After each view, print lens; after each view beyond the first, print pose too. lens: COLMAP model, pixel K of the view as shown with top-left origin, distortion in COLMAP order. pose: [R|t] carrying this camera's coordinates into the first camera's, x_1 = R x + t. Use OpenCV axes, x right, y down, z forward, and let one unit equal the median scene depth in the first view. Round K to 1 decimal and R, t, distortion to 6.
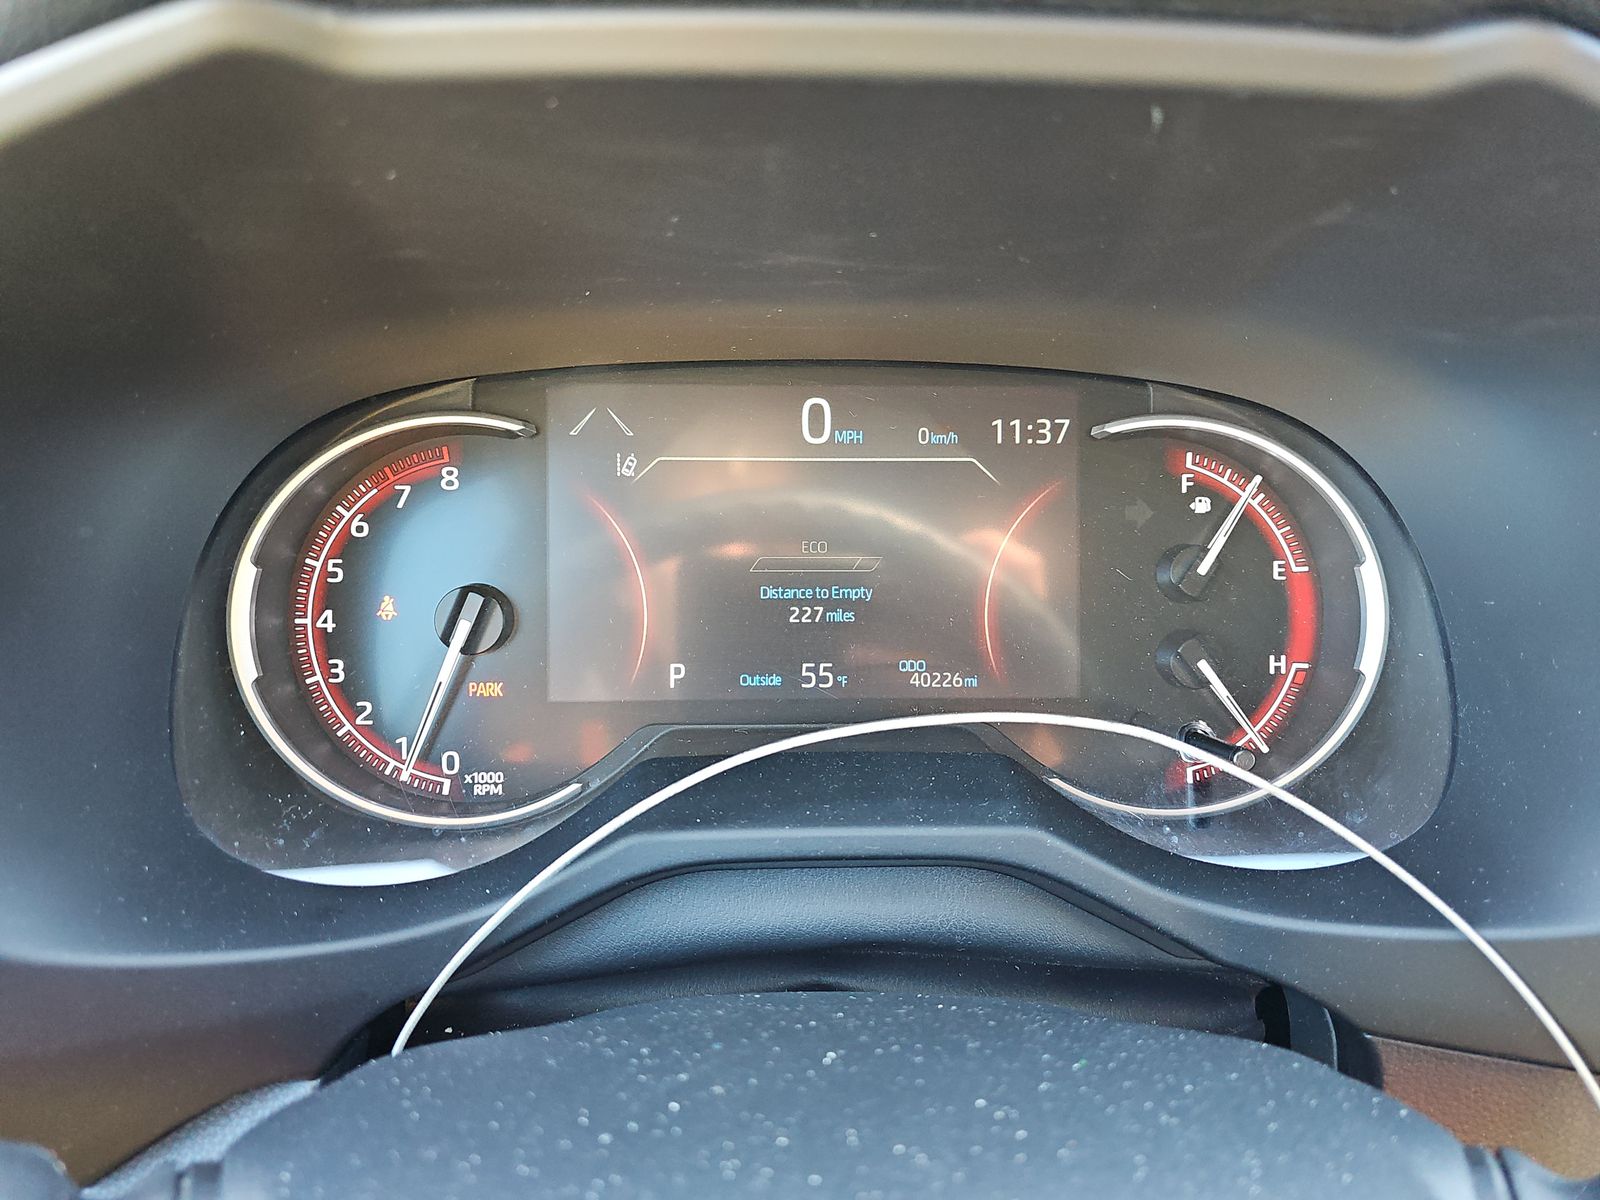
lens RADIAL K [[1096.4, 0, 799.0], [0, 1096.4, 598.0], [0, 0, 1]] dist [0.005563, 0.000545]
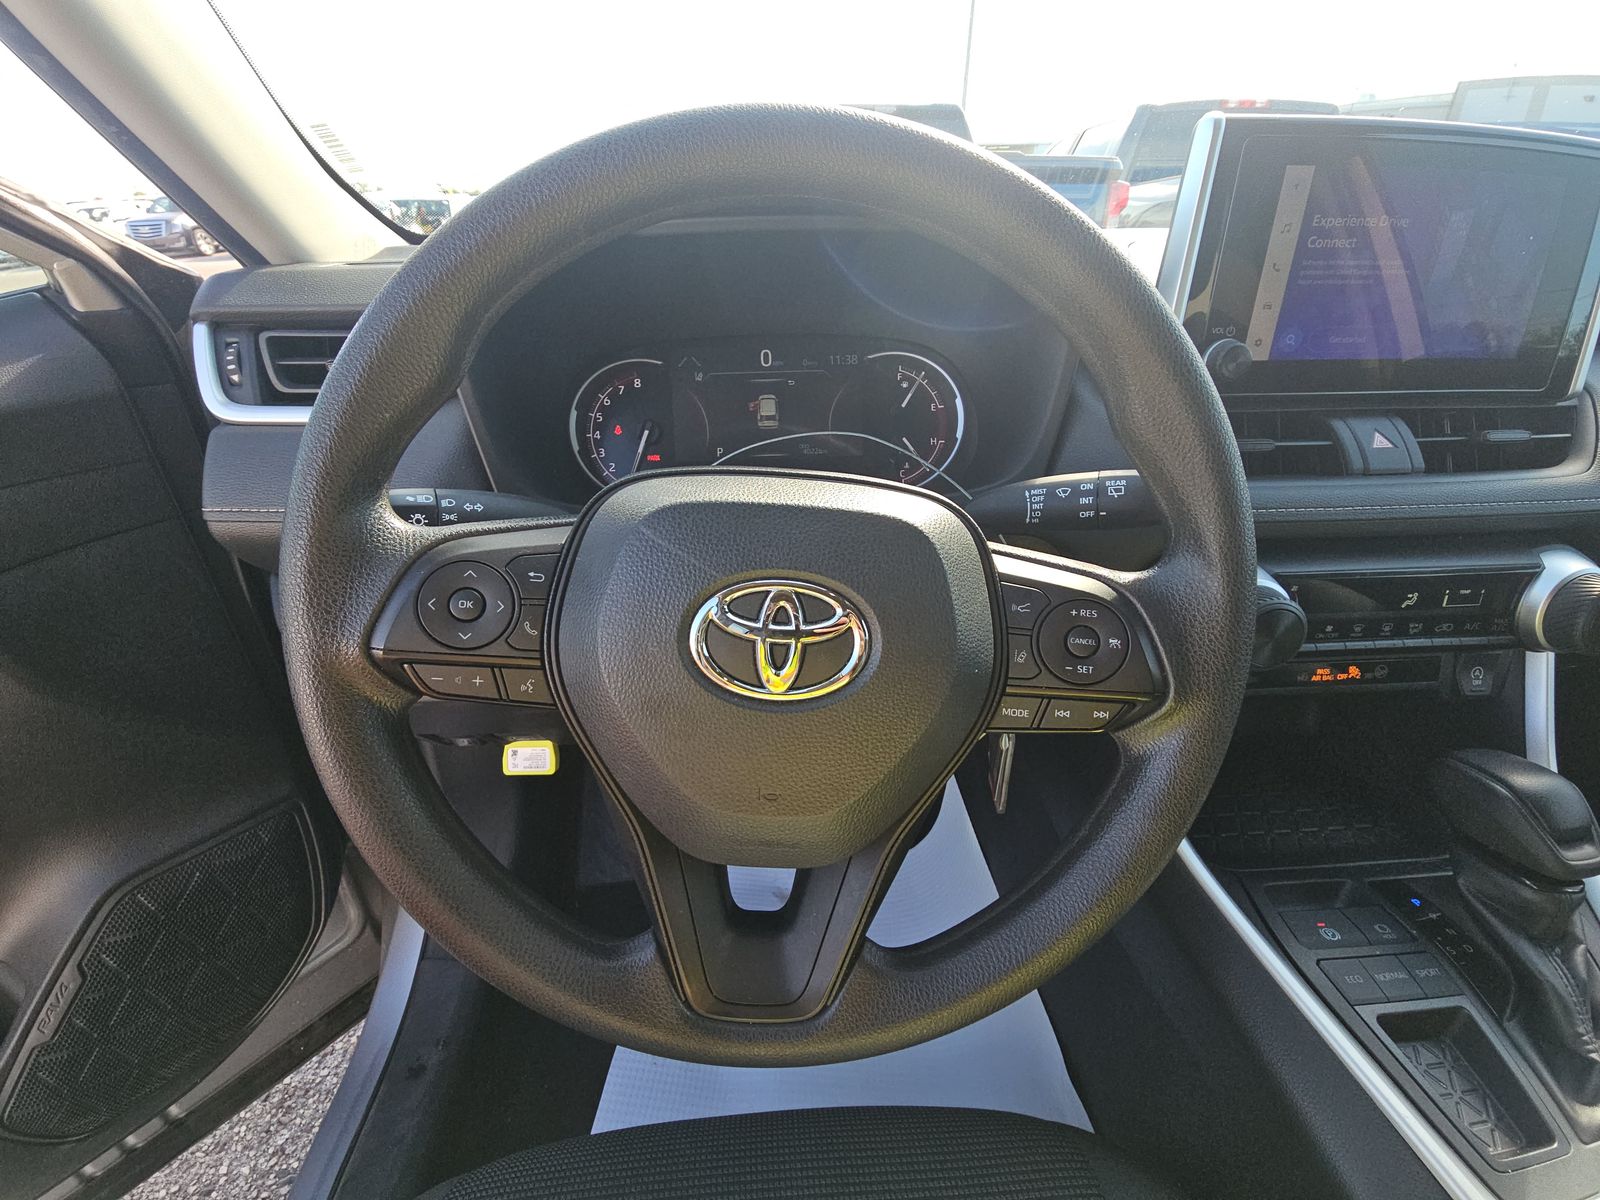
lens RADIAL K [[648.6, 0, 787.0], [0, 648.6, 593.7], [0, 0, 1]] dist [0.001228, -0.003381]
pose [[0.999355, -0.035089, -0.007681, 0.062126], [0.035549, 0.996809, 0.071475, 0.329355], [0.005149, -0.071702, 0.997413, -0.712986]]
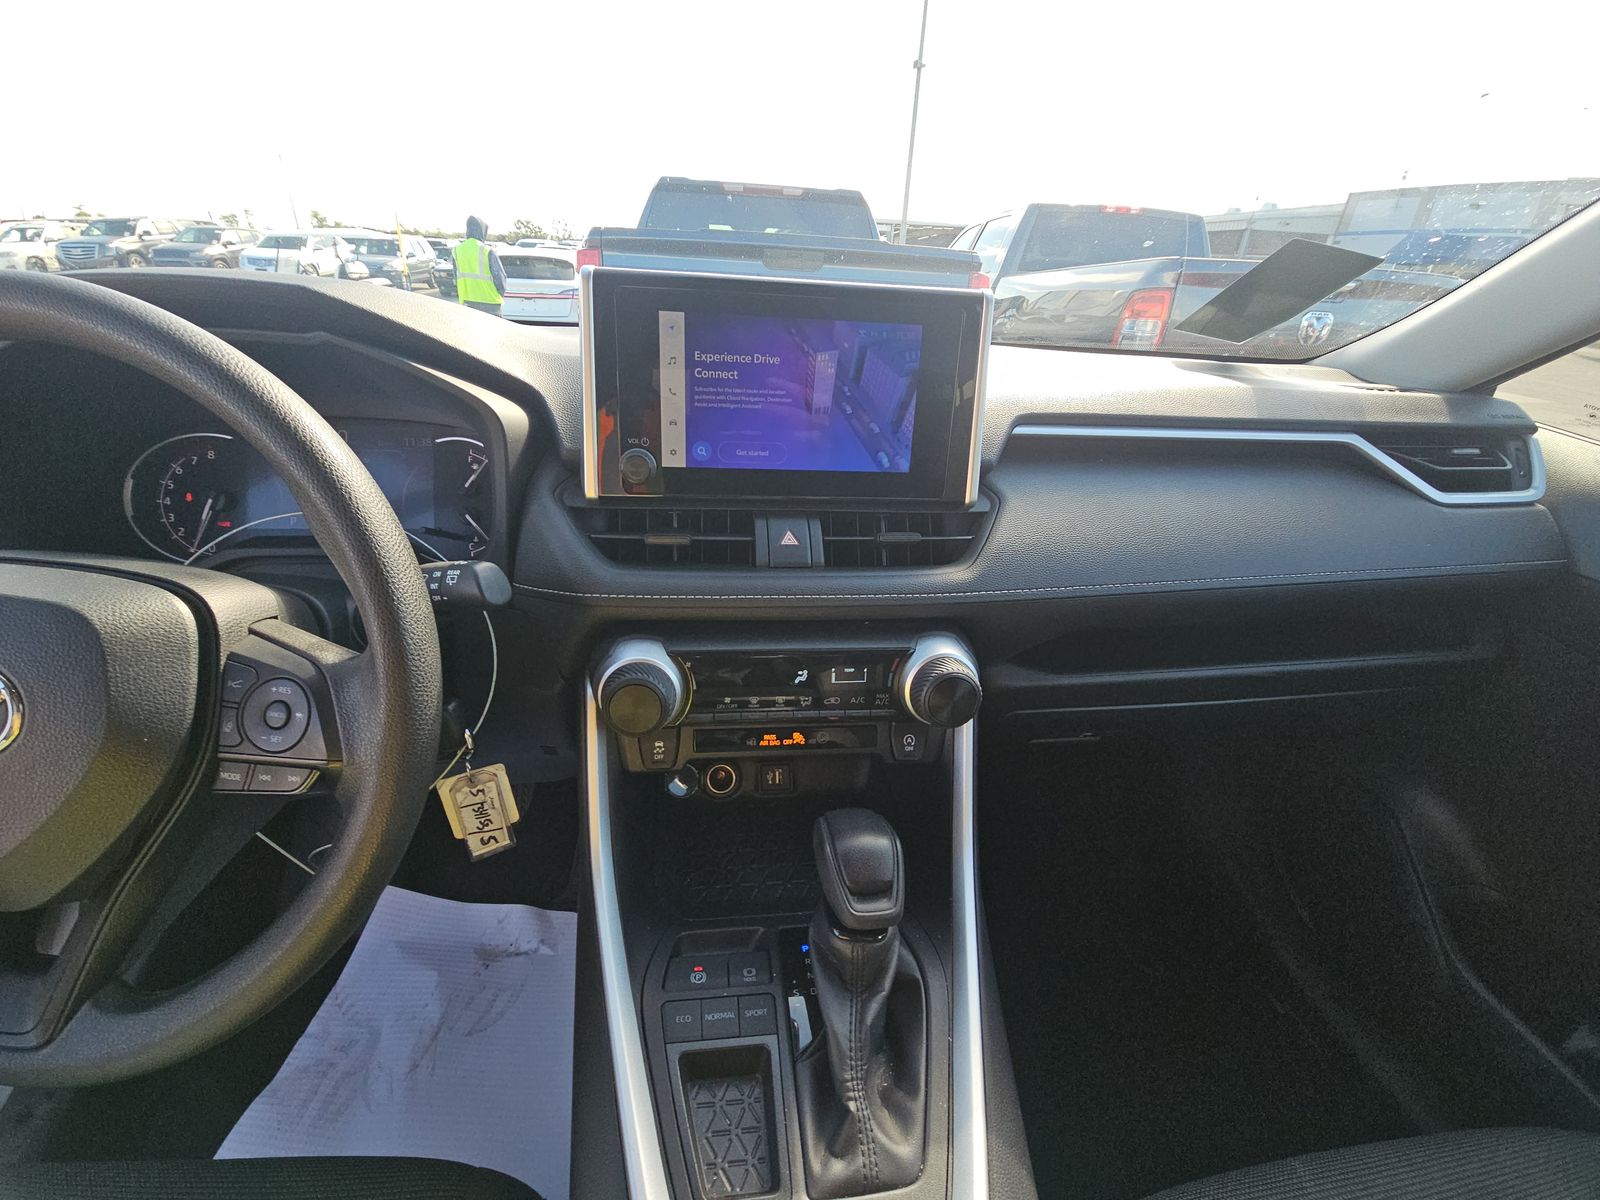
lens RADIAL K [[648.6, 0, 787.0], [0, 648.6, 593.7], [0, 0, 1]] dist [0.001228, -0.003381]
pose [[0.997301, -0.006828, 0.073098, 1.141485], [0.006852, 0.999977, -0.000068, 0.287948], [-0.073096, 0.000569, 0.997325, -0.906093]]
